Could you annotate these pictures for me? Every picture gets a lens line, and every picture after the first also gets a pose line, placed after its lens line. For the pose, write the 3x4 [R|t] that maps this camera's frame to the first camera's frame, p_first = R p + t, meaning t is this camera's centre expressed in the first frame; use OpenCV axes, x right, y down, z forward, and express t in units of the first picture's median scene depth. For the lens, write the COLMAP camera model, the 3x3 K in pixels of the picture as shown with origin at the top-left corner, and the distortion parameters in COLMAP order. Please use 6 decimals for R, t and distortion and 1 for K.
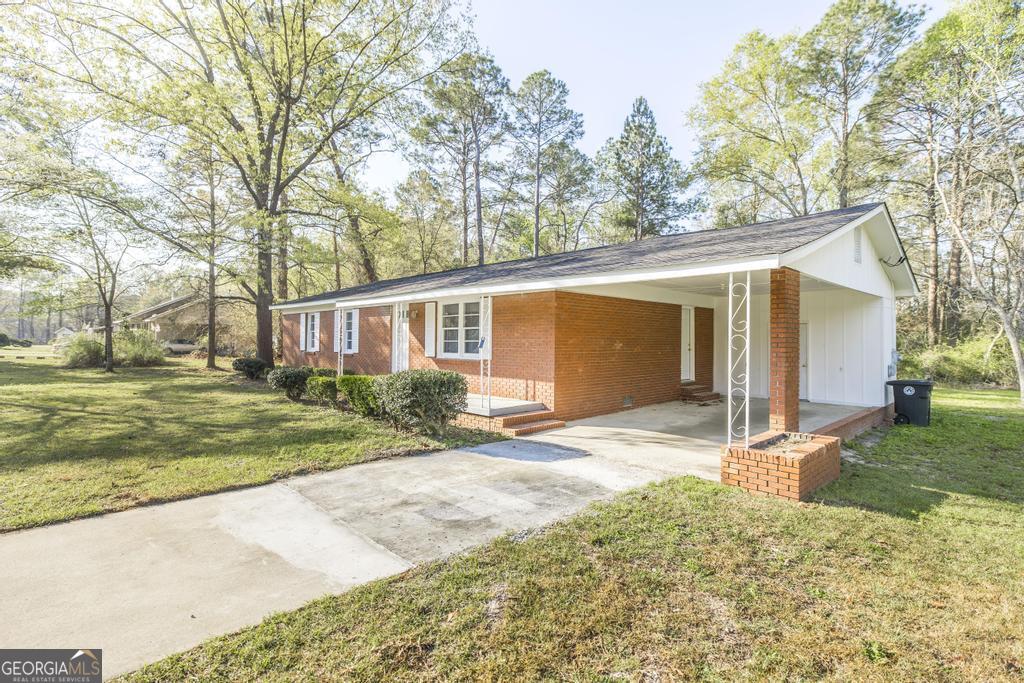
lens RADIAL K [[492.5, 0, 508.6], [0, 492.5, 339.6], [0, 0, 1]] dist [-0.001806, -0.000199]
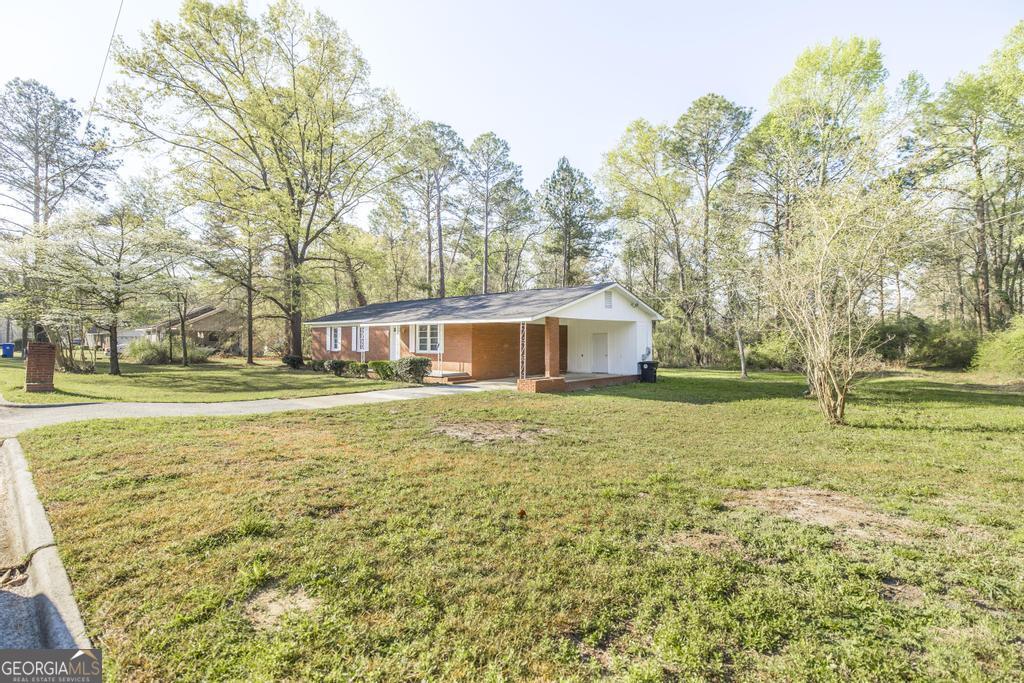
lens RADIAL K [[467.3, 0, 515.1], [0, 467.3, 340.5], [0, 0, 1]] dist [-0.014630, 0.000226]
pose [[0.995613, -0.007465, 0.093272, 0.041736], [0.007523, 0.999972, -0.000261, -0.005263], [-0.093268, 0.000962, 0.995641, -0.501652]]
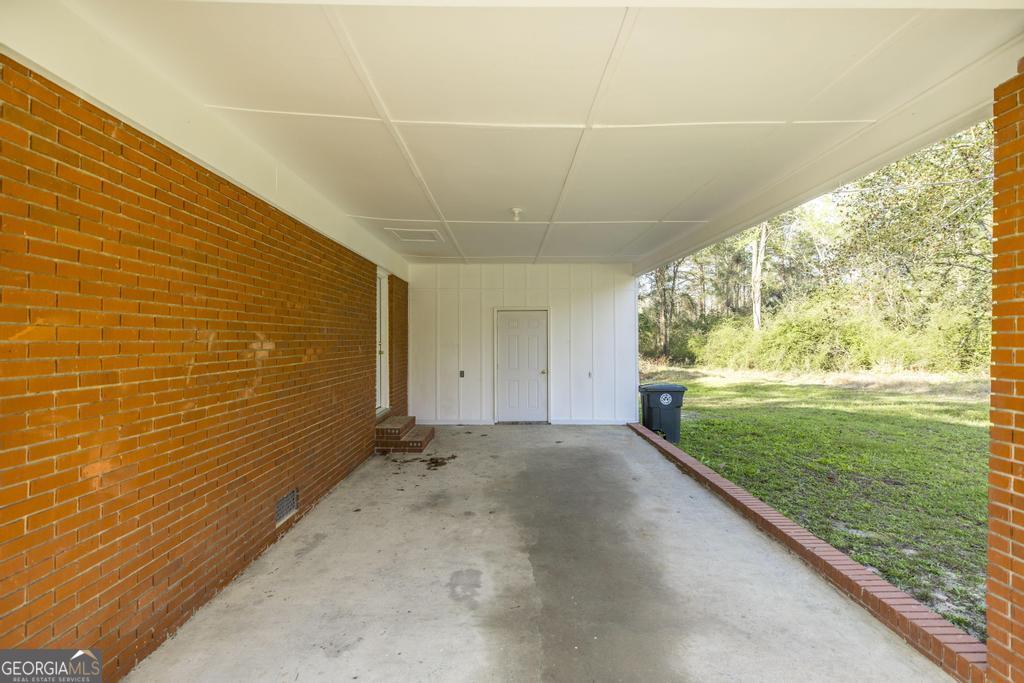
lens RADIAL K [[467.3, 0, 513.7], [0, 467.3, 340.2], [0, 0, 1]] dist [-0.014630, 0.000226]
pose [[0.678711, -0.007516, 0.734367, 0.059628], [0.003055, 0.999968, 0.007411, 0.002594], [-0.734399, -0.002786, 0.678712, 0.359507]]
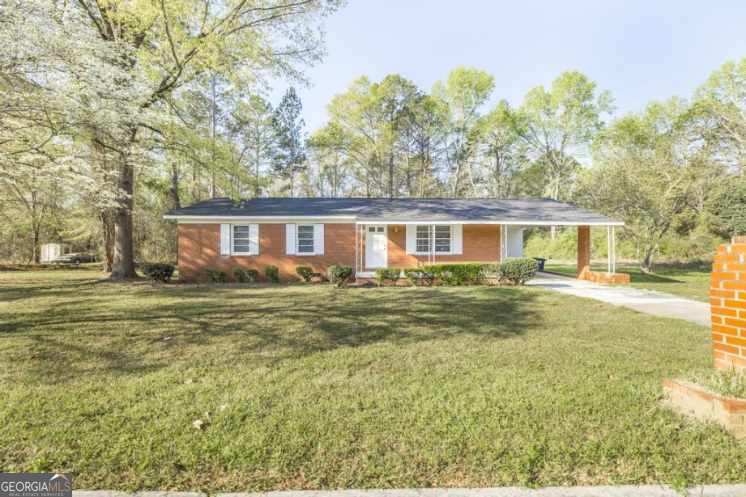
lens RADIAL K [[340.4, 0, 372.3], [0, 340.4, 245.7], [0, 0, 1]] dist [-0.014630, 0.000226]
pose [[0.713327, -0.013236, 0.700706, -0.668818], [0.004279, 0.999885, 0.014532, -0.009079], [-0.700818, -0.007368, 0.713302, 0.119318]]
